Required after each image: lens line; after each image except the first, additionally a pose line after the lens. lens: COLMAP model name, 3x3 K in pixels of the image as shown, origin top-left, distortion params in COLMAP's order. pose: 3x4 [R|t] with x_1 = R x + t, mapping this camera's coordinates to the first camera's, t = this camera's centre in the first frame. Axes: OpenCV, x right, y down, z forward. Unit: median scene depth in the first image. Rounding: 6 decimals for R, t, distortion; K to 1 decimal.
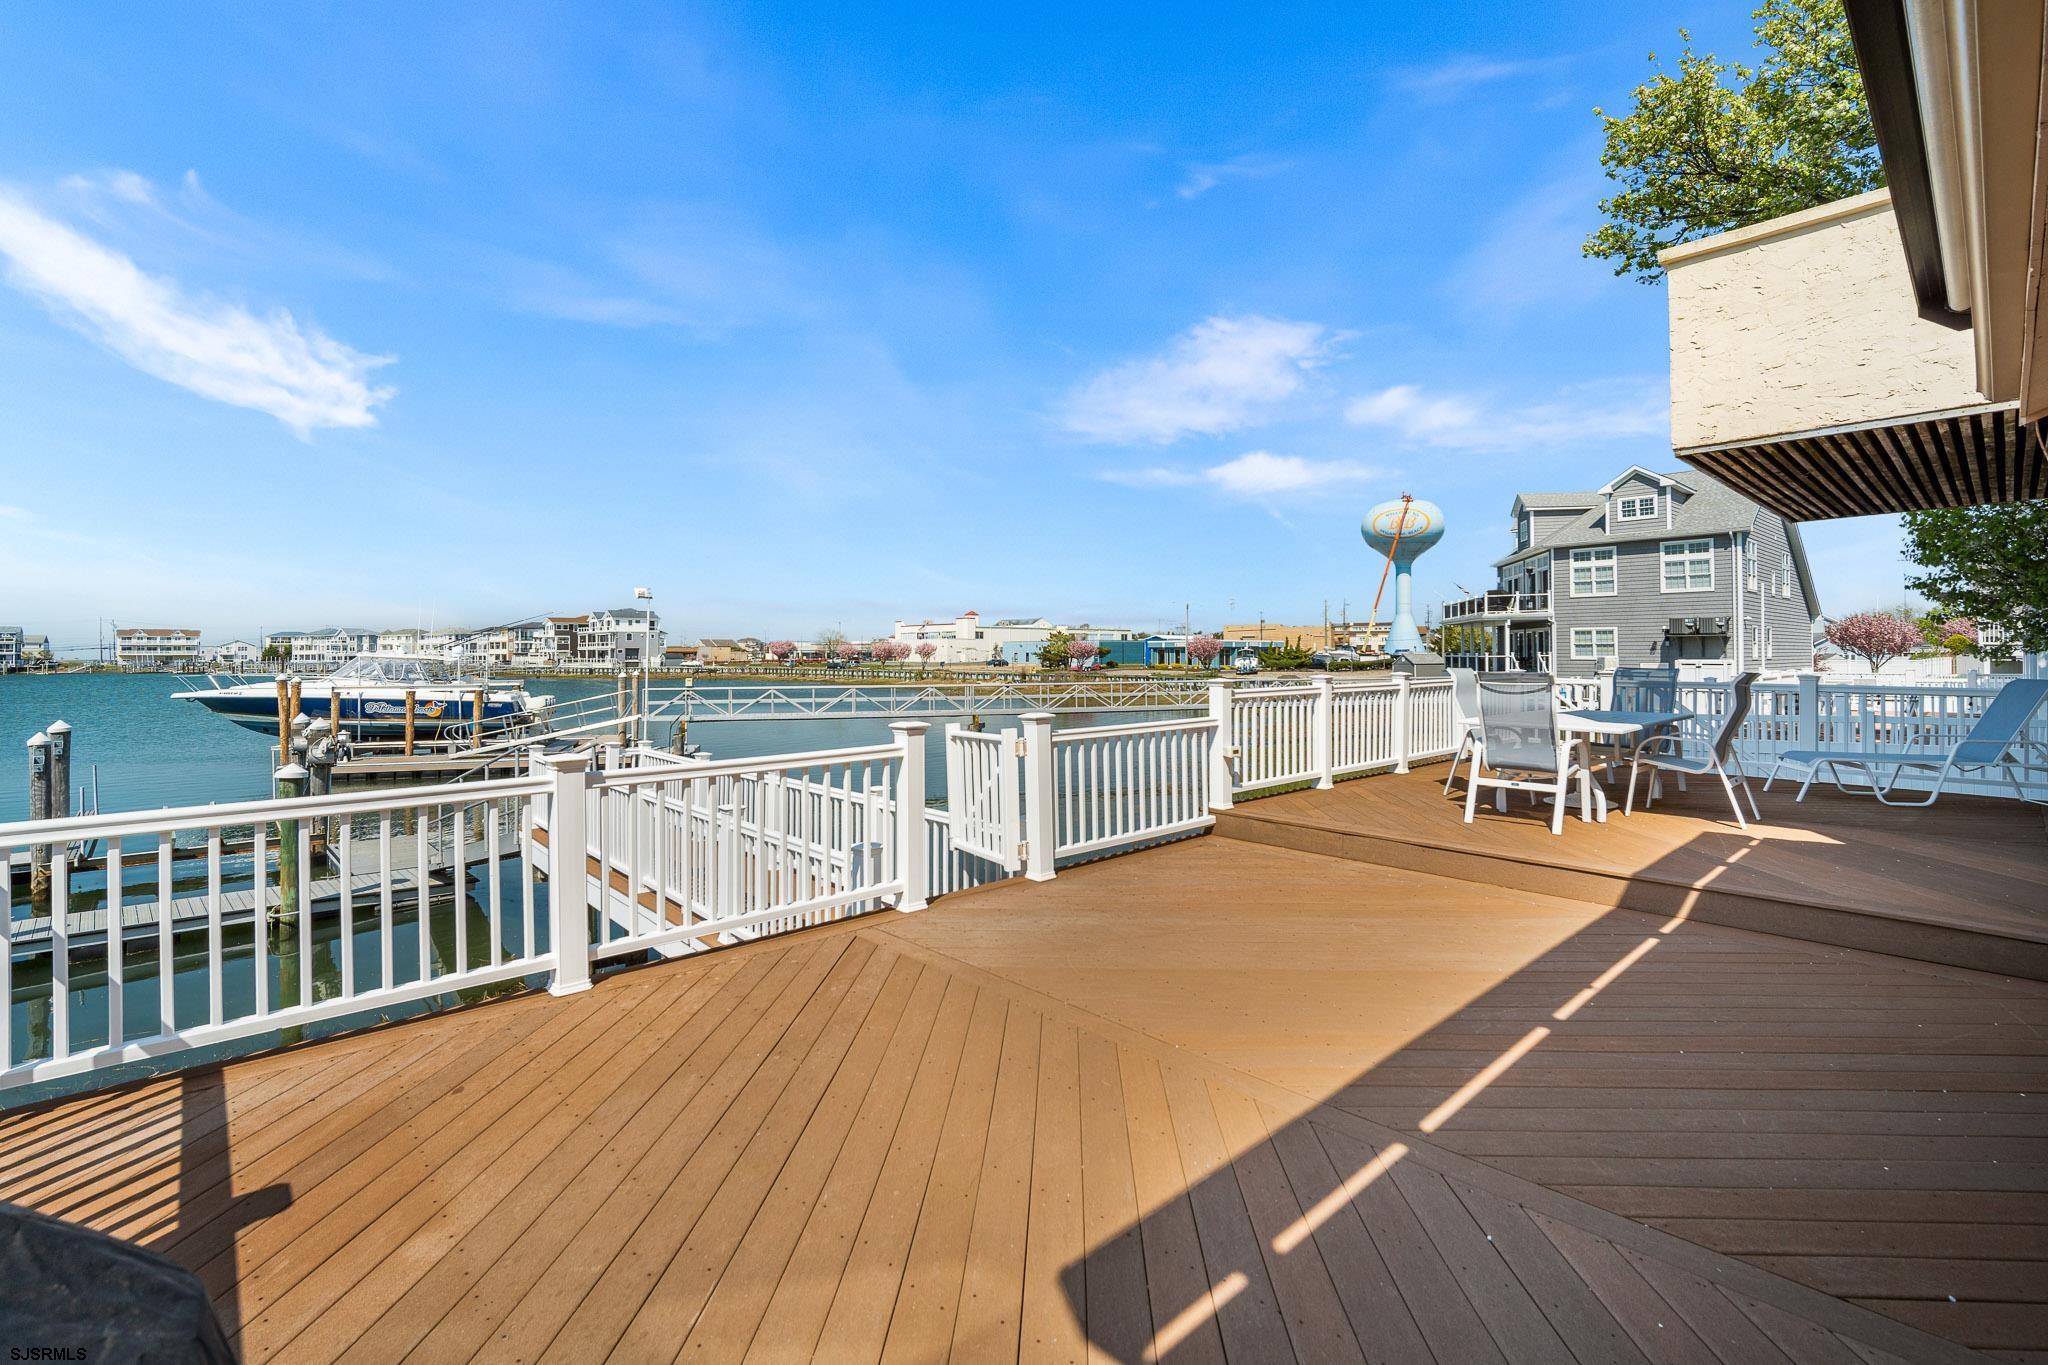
lens RADIAL K [[920.7, 0, 1025.5], [0, 920.7, 654.5], [0, 0, 1]] dist [-0.014170, -0.000084]
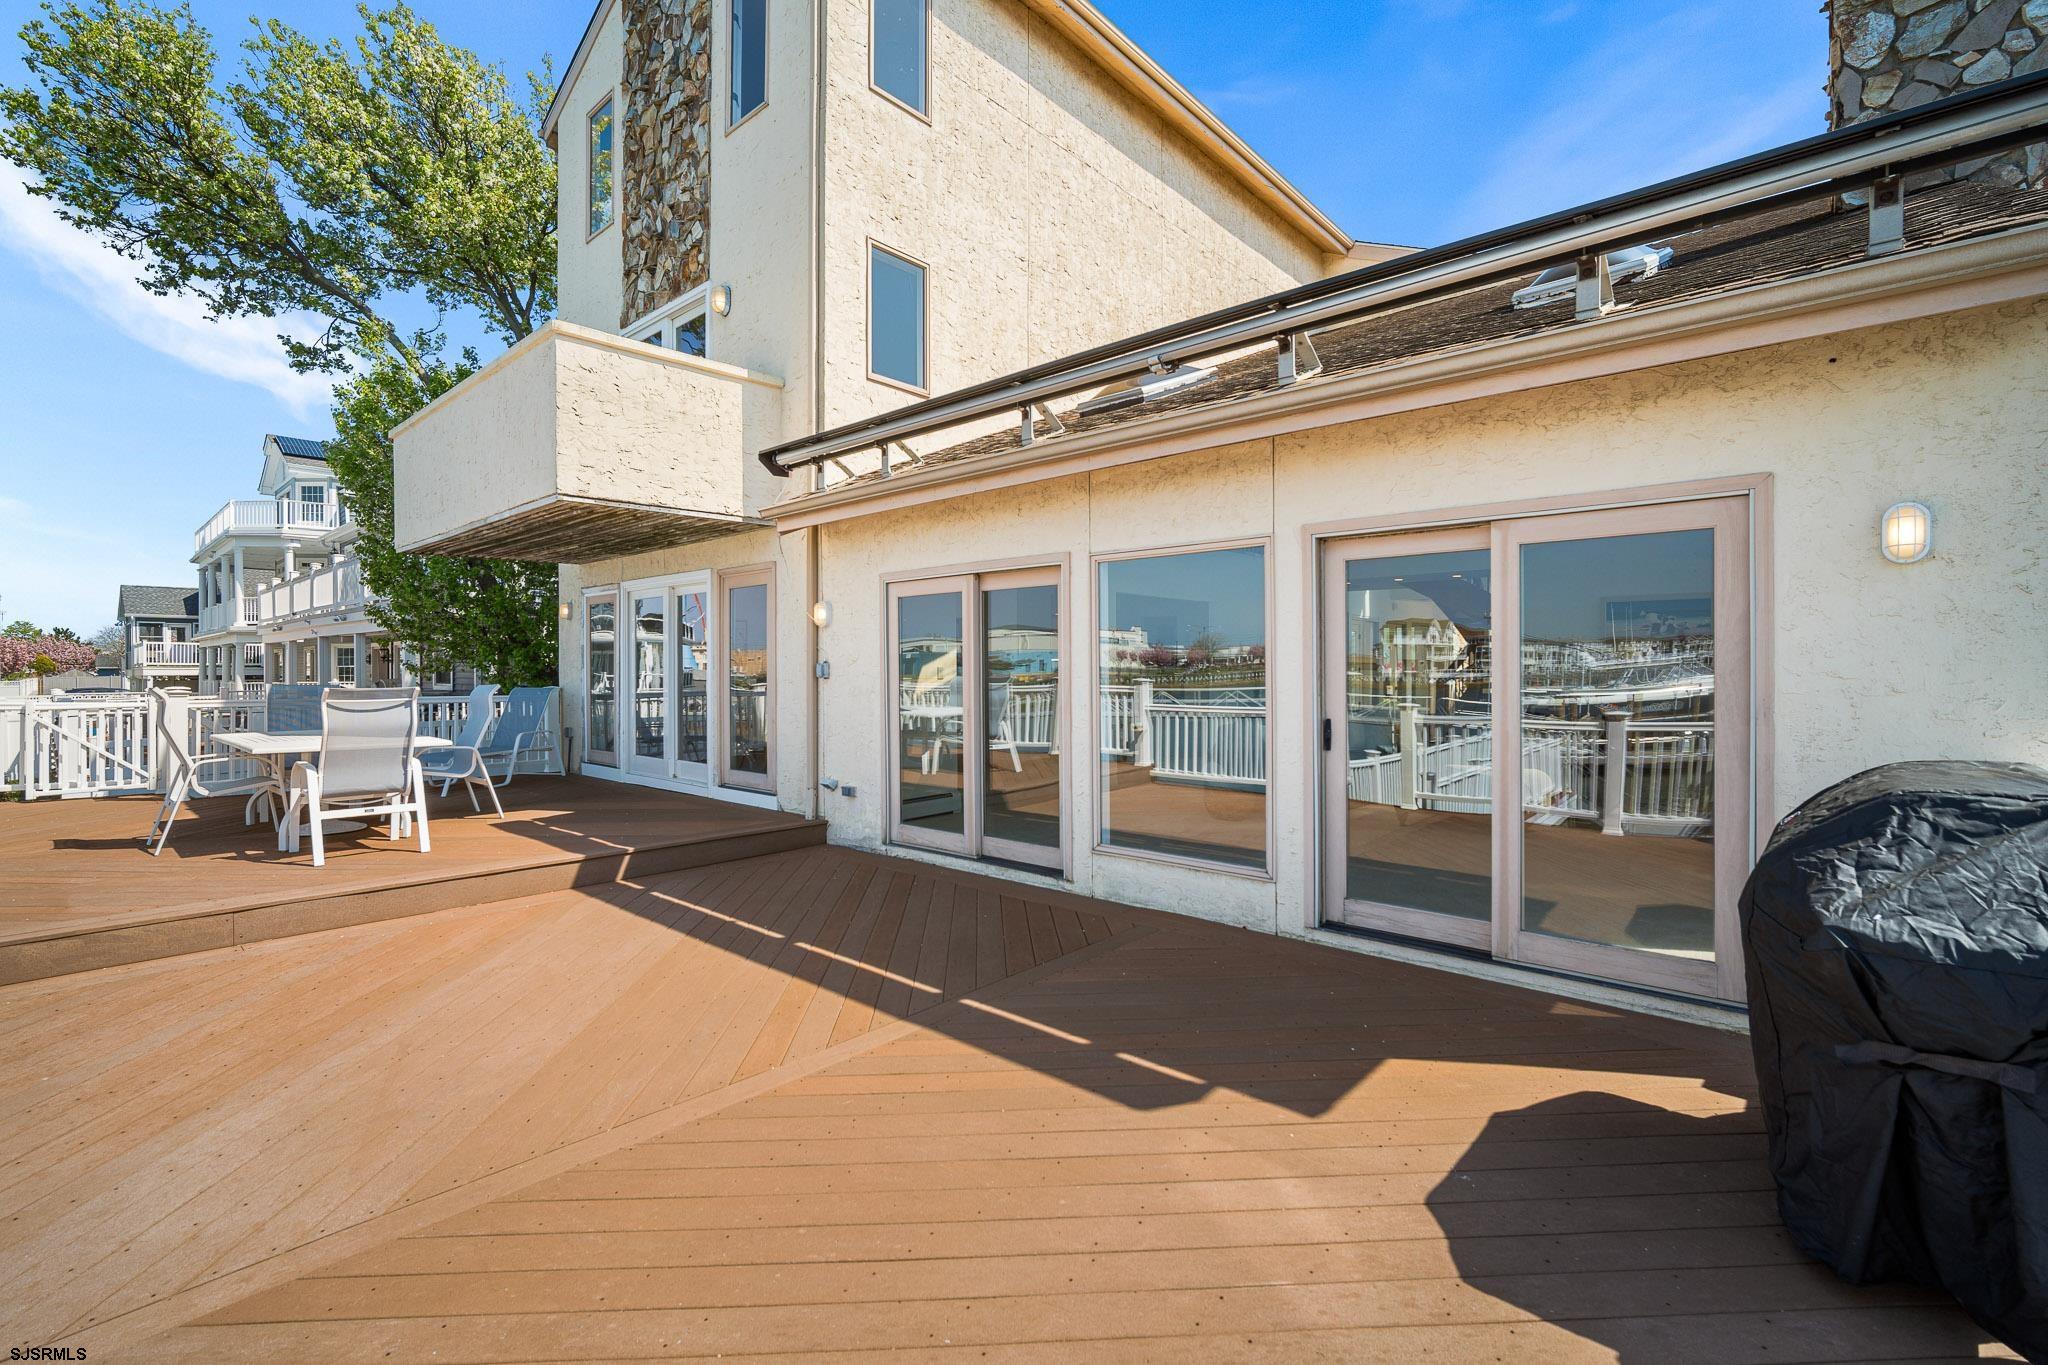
lens RADIAL K [[897.2, 0, 1020.7], [0, 897.2, 675.4], [0, 0, 1]] dist [-0.008236, 0.000680]
pose [[-0.098386, 0.000603, 0.995148, -0.478455], [-0.001390, 0.999999, -0.000743, 0.009458], [-0.995147, -0.001456, -0.098385, 0.505037]]
